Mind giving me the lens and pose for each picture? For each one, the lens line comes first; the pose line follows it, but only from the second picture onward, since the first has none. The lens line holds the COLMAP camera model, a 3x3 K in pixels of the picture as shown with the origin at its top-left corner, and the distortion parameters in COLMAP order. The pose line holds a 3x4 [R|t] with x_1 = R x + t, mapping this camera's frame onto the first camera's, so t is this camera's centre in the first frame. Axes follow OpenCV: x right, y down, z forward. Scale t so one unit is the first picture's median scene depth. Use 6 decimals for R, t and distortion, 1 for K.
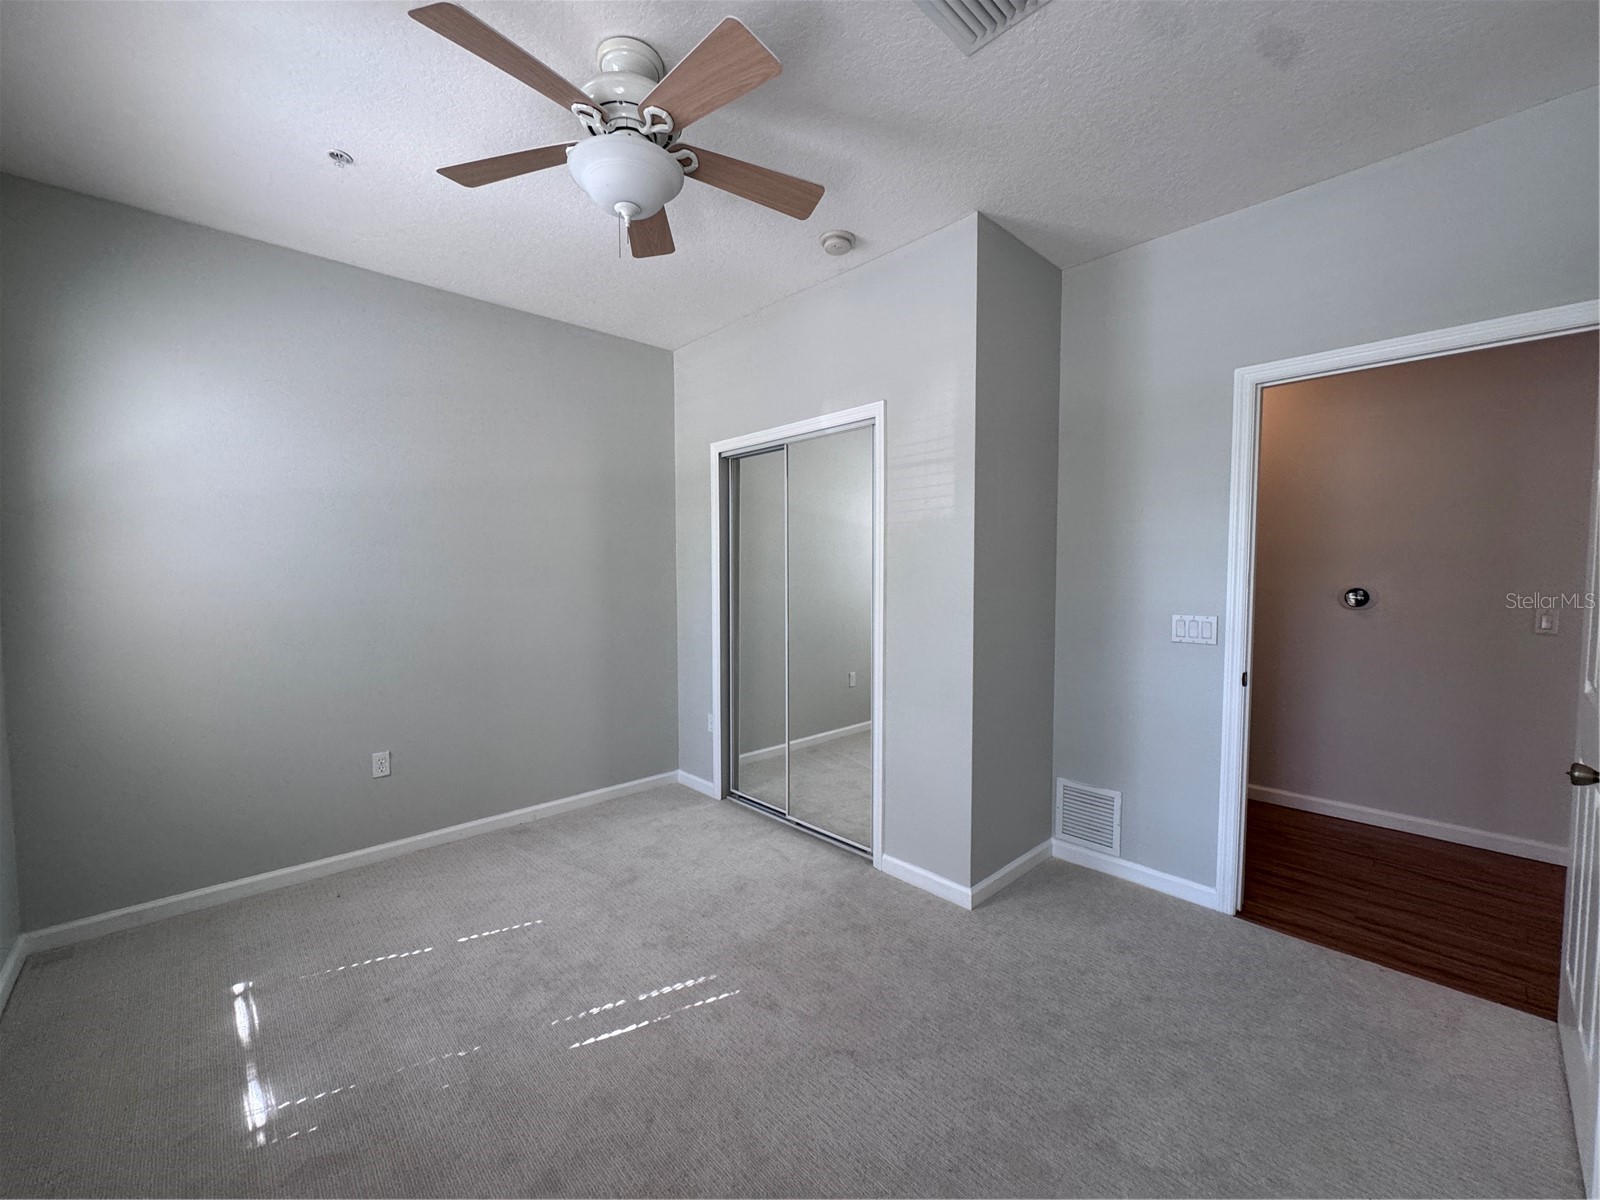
lens RADIAL K [[637.0, 0, 800.8], [0, 637.0, 601.4], [0, 0, 1]] dist [-0.003521, 0.001093]
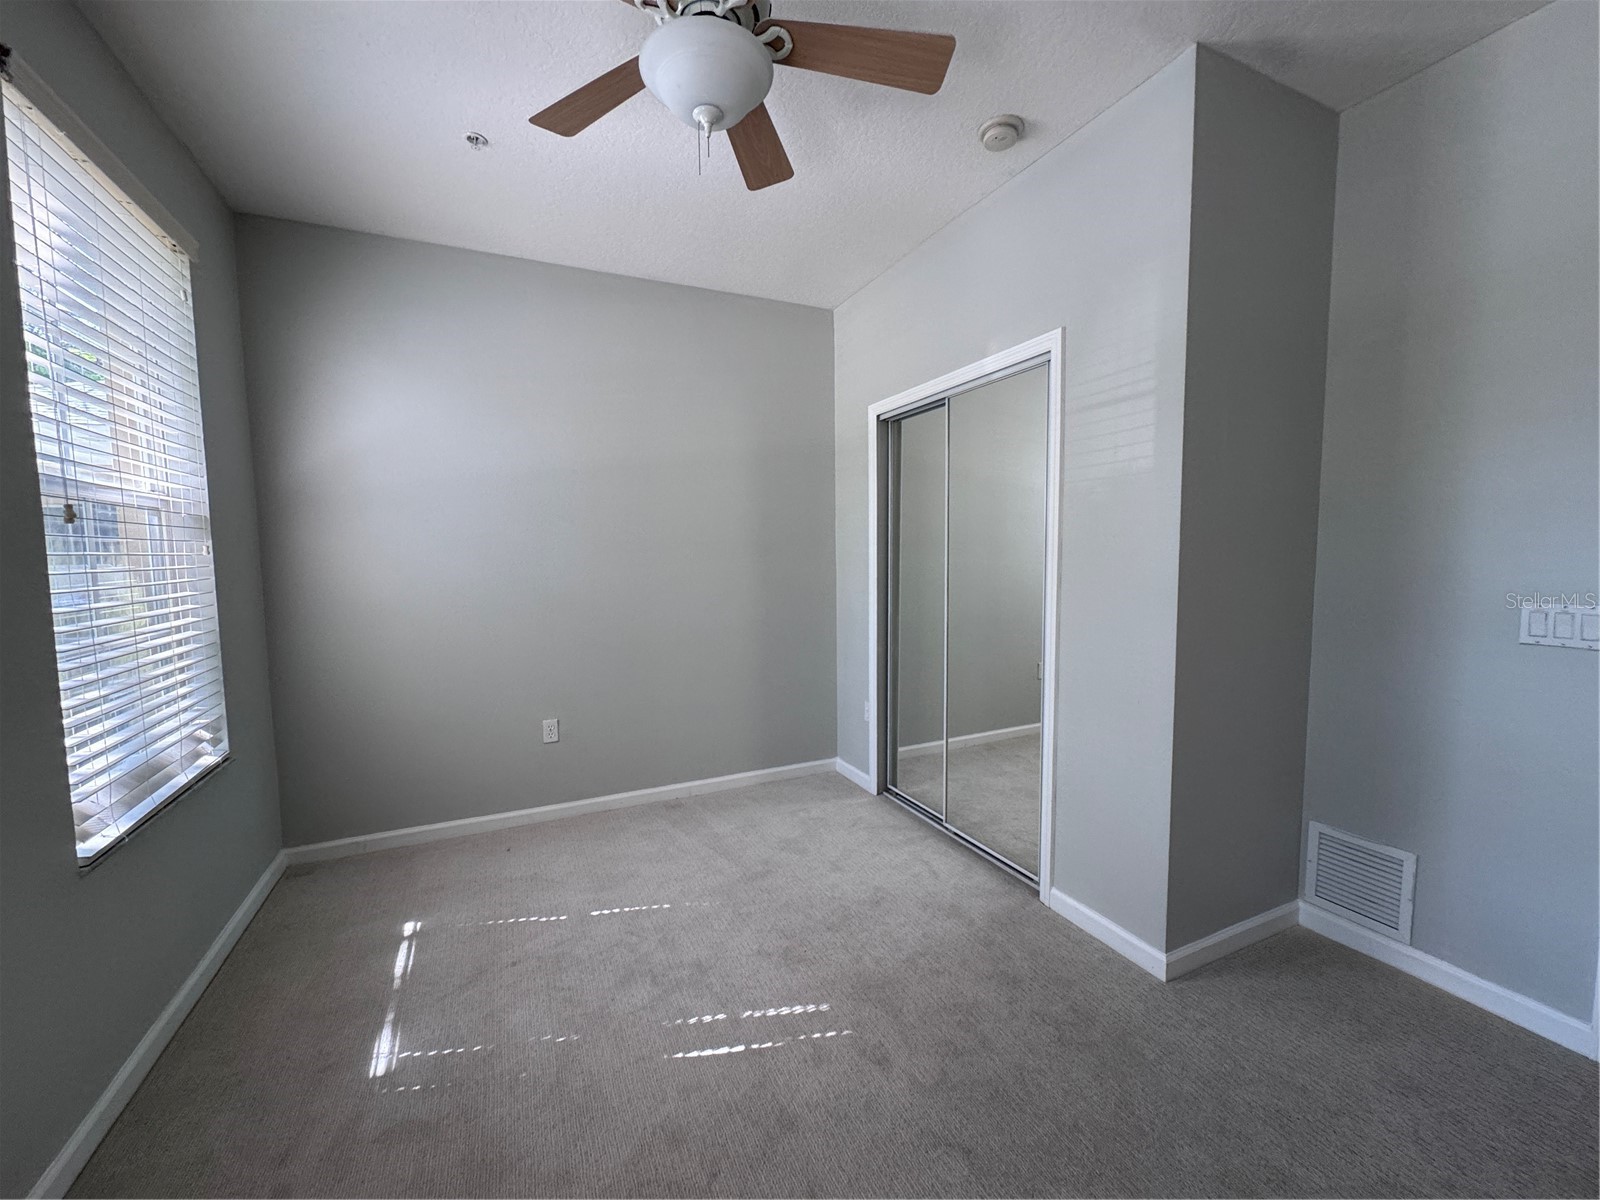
lens RADIAL K [[637.0, 0, 803.1], [0, 637.0, 602.0], [0, 0, 1]] dist [-0.003521, 0.001093]
pose [[0.949711, 0.015688, -0.312735, 0.083892], [-0.005404, 0.999417, 0.033723, 0.002158], [0.313082, -0.030337, 0.949241, 0.144461]]
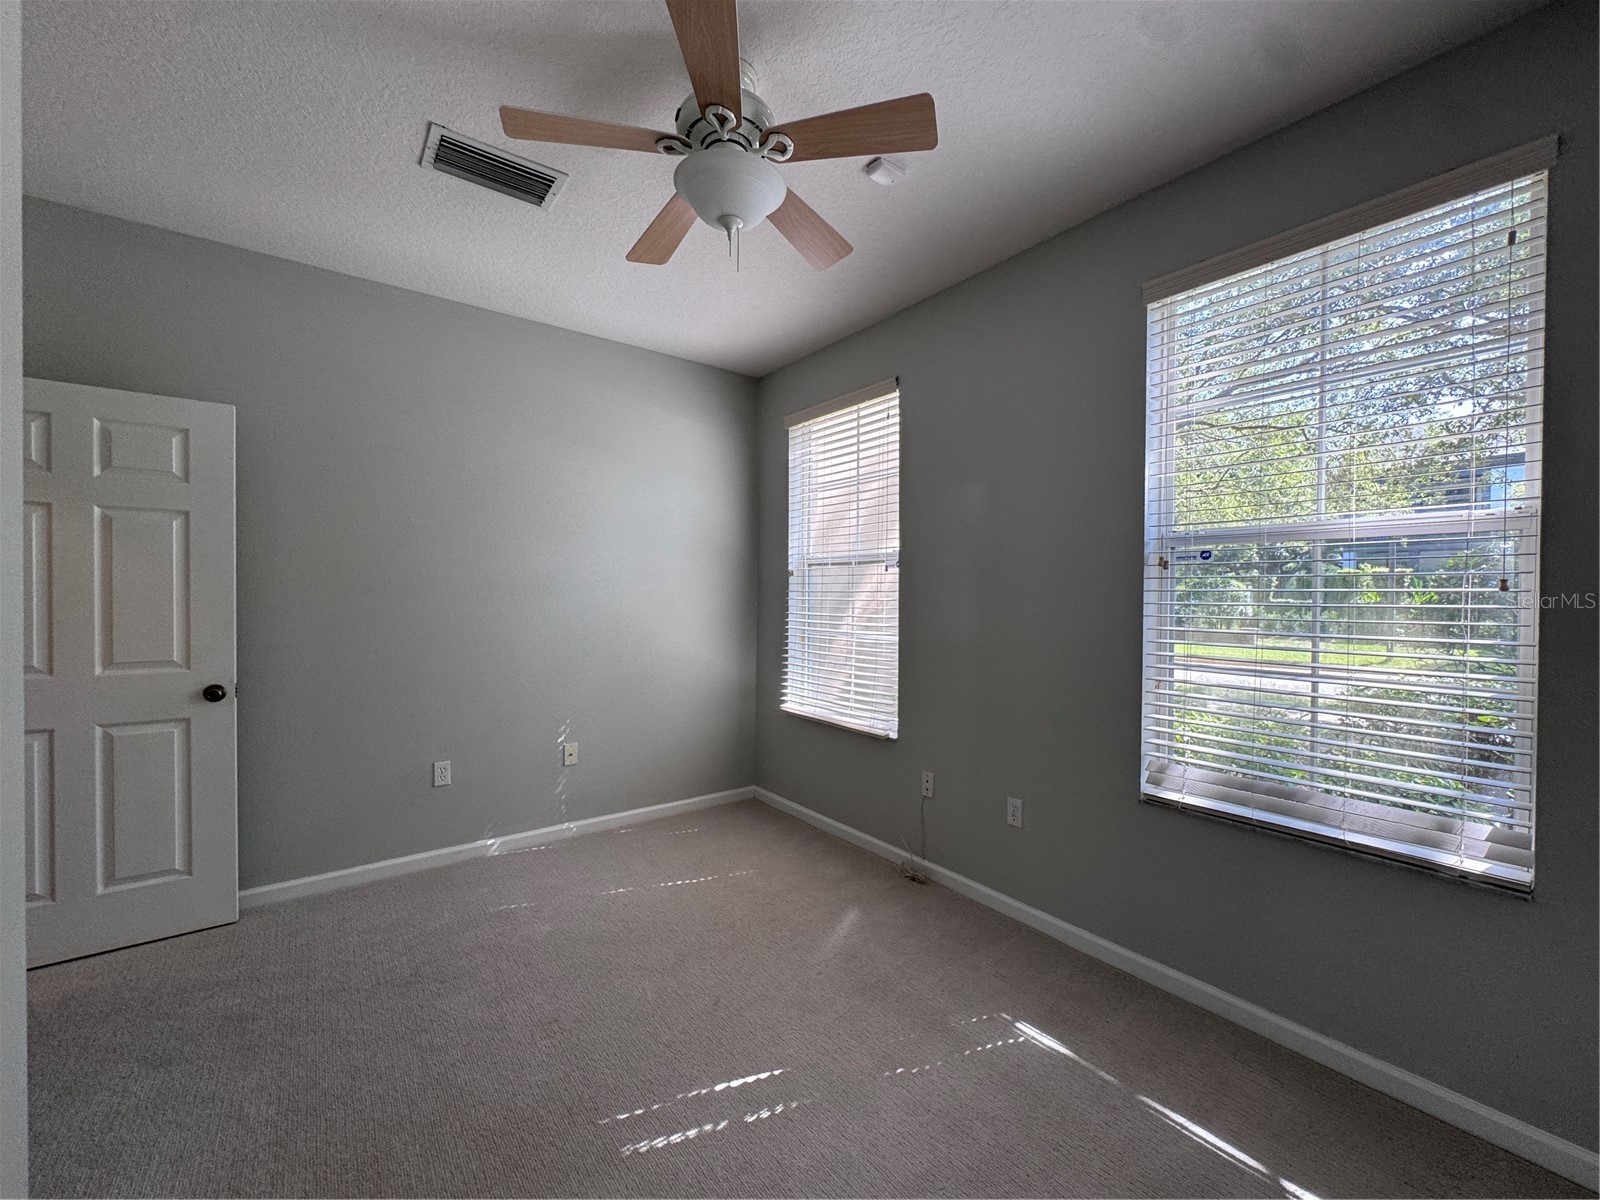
lens RADIAL K [[637.0, 0, 792.8], [0, 637.0, 600.4], [0, 0, 1]] dist [-0.003521, 0.001093]
pose [[-0.993593, -0.005967, 0.112860, -0.327110], [0.000318, 0.998454, 0.055589, -0.050676], [-0.113017, 0.055269, -0.992055, 1.361190]]
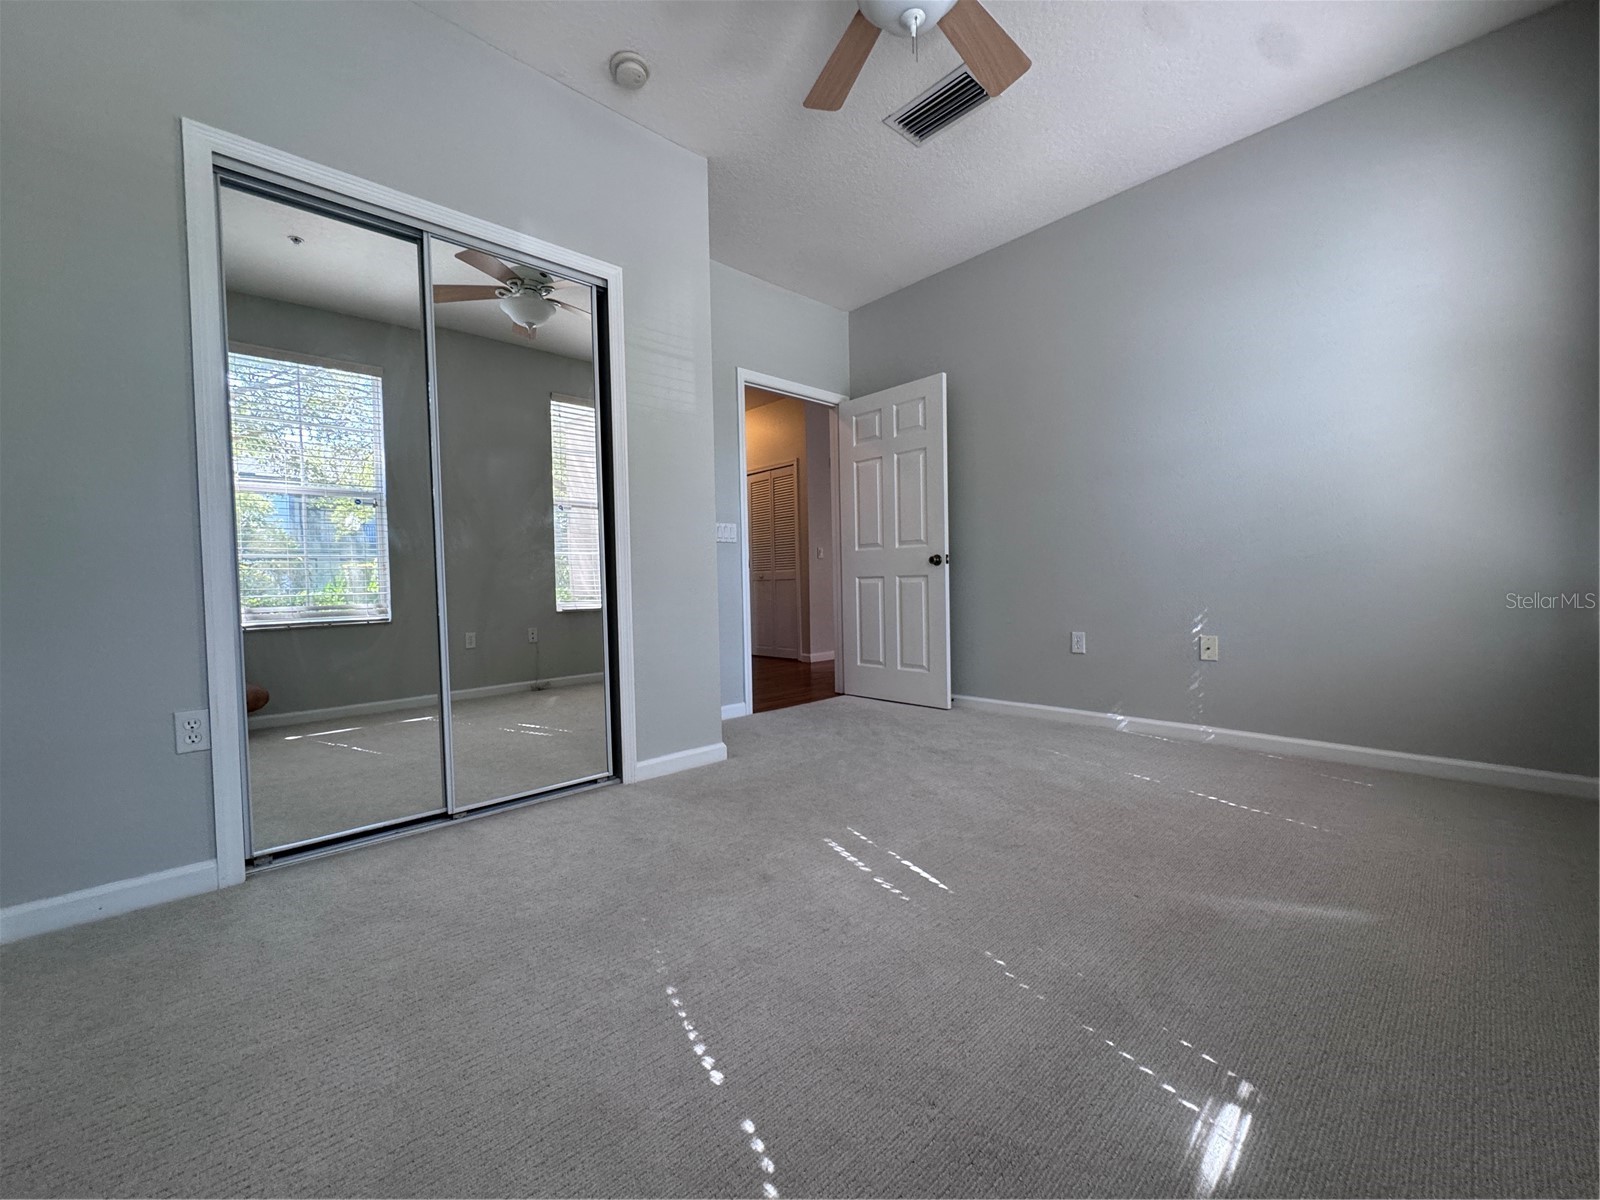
lens RADIAL K [[637.0, 0, 799.0], [0, 637.0, 600.5], [0, 0, 1]] dist [-0.003521, 0.001093]
pose [[0.006125, -0.028225, 0.999583, -0.876609], [0.072164, 0.997008, 0.027711, 0.174210], [-0.997374, 0.071964, 0.008143, 0.832546]]
